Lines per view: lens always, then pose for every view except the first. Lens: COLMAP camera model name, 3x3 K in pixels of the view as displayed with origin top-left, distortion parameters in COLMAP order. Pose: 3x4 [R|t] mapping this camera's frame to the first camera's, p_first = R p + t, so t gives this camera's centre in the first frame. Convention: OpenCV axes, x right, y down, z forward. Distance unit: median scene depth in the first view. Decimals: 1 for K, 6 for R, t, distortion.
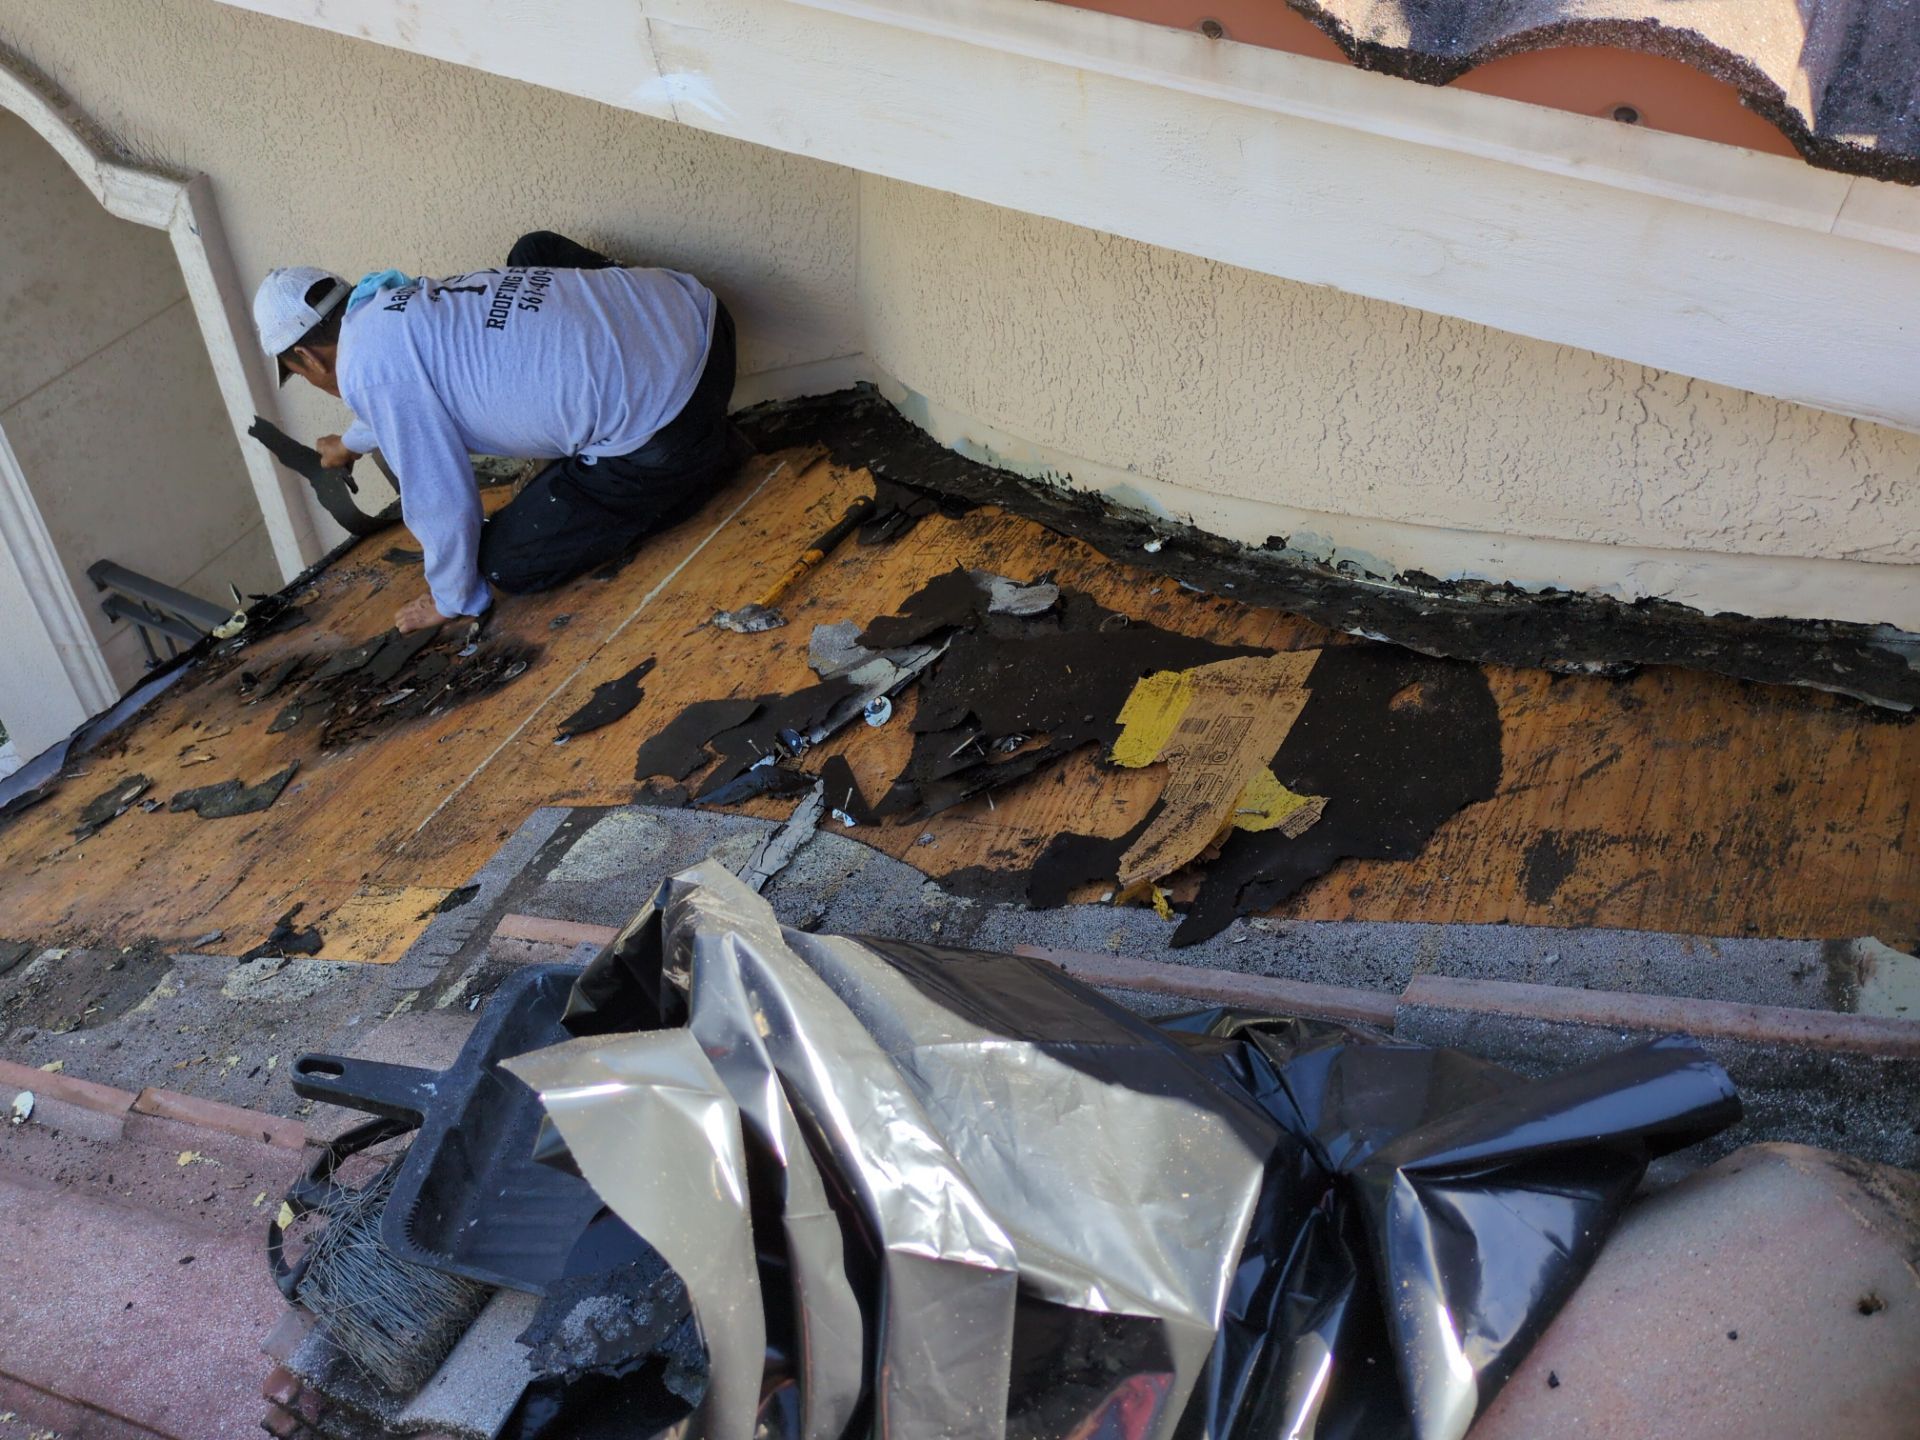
lens RADIAL K [[1708.3, 0, 959.0], [0, 1708.3, 719.5], [0, 0, 1]] dist [0.055964, -0.074803]
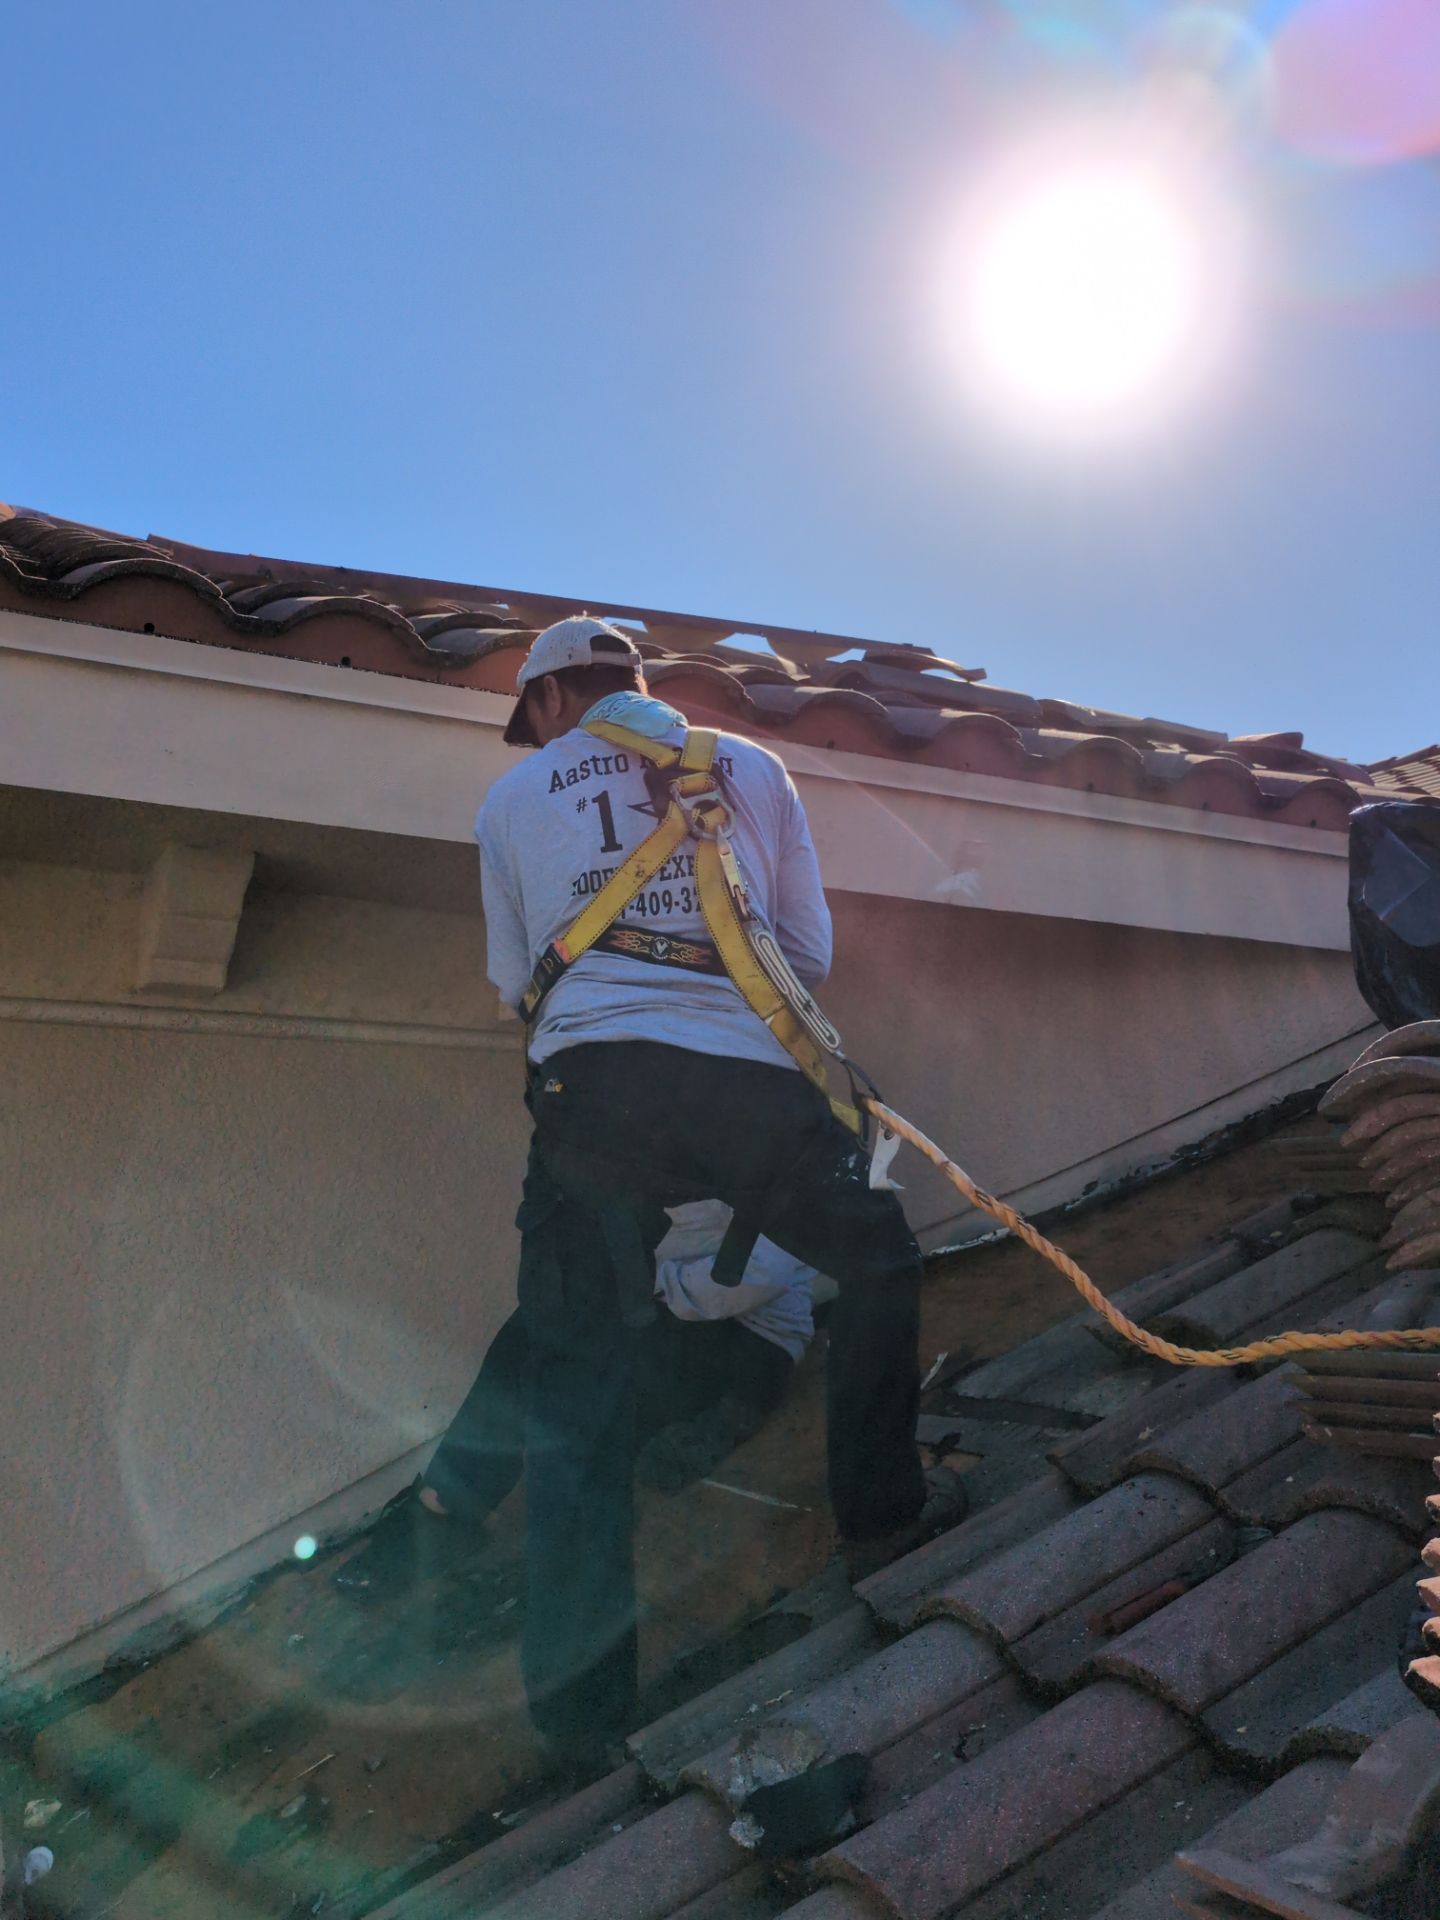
lens RADIAL K [[1708.3, 0, 705.3], [0, 1708.3, 950.2], [0, 0, 1]] dist [0.055964, -0.074803]
pose [[0.610087, 0.113161, 0.784212, -1.545717], [0.552221, 0.649037, -0.523262, 0.468444], [-0.568196, 0.752293, 0.333479, 0.434850]]
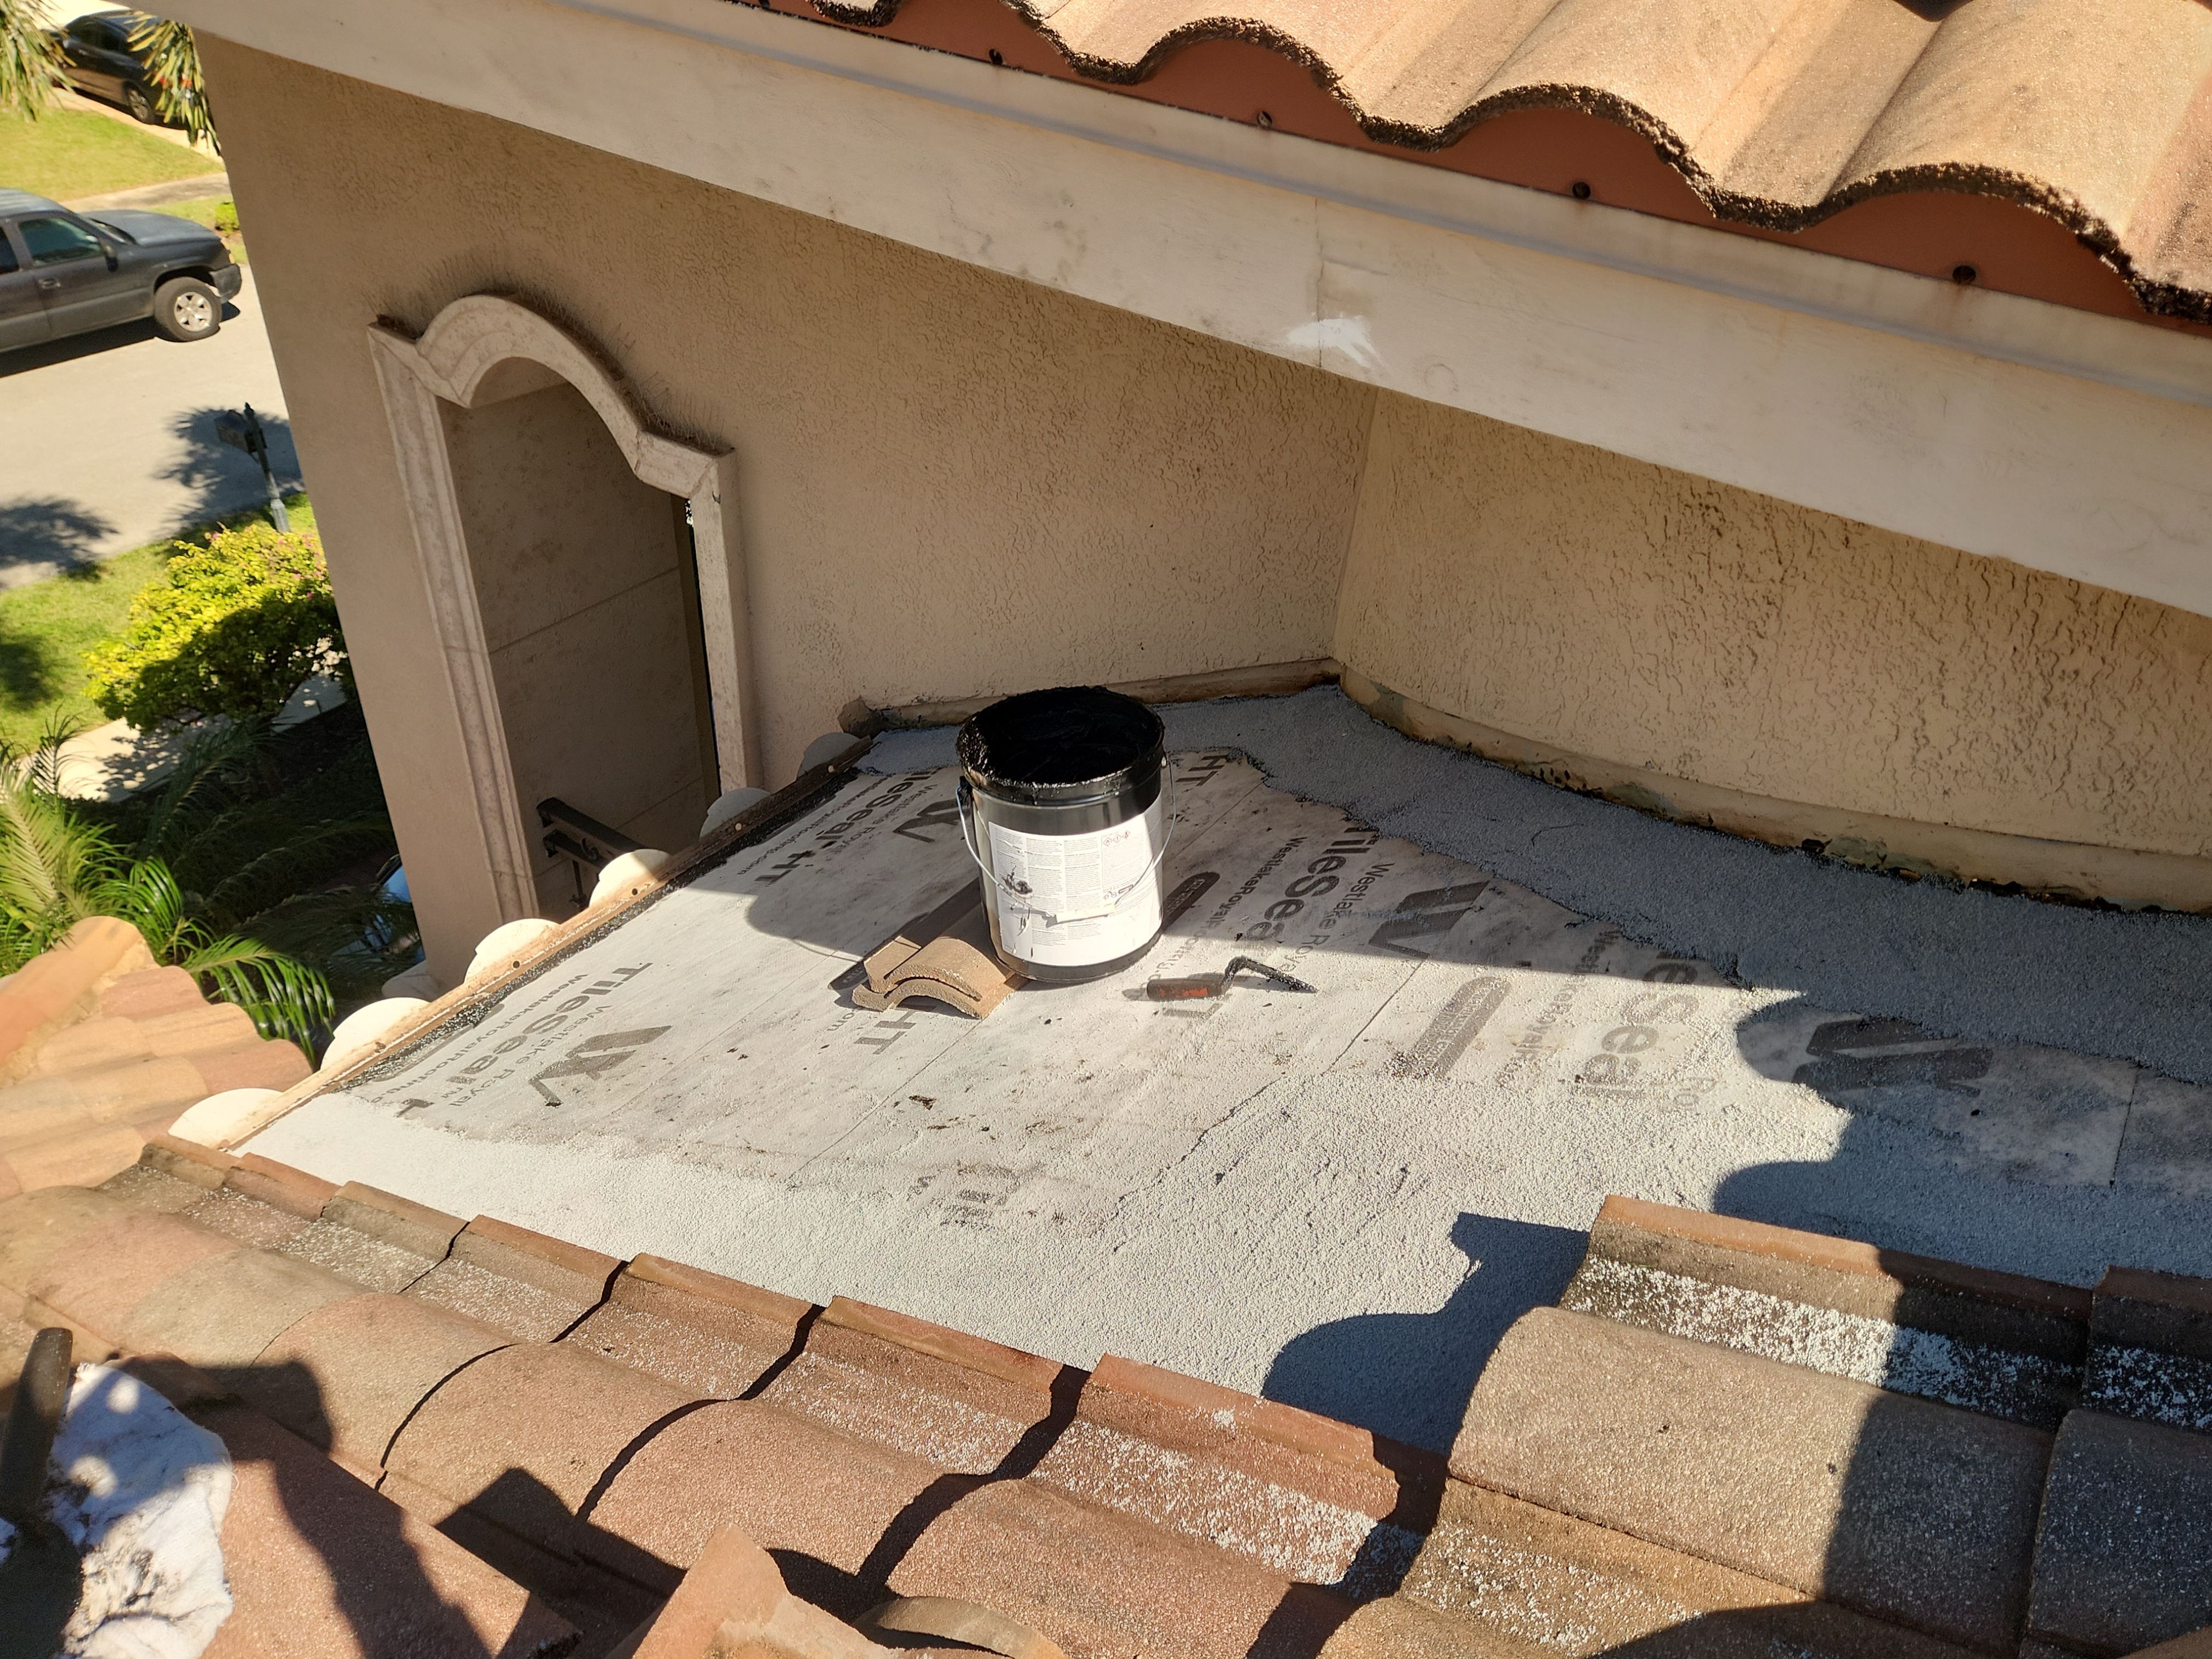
lens RADIAL K [[1600.4, 0, 1125.7], [0, 1600.4, 851.2], [0, 0, 1]] dist [0.068547, -0.002638]
pose [[0.991743, 0.109087, -0.067423, -0.150508], [-0.117247, 0.984278, -0.132095, 0.072884], [0.051953, 0.138909, 0.988941, 0.043251]]
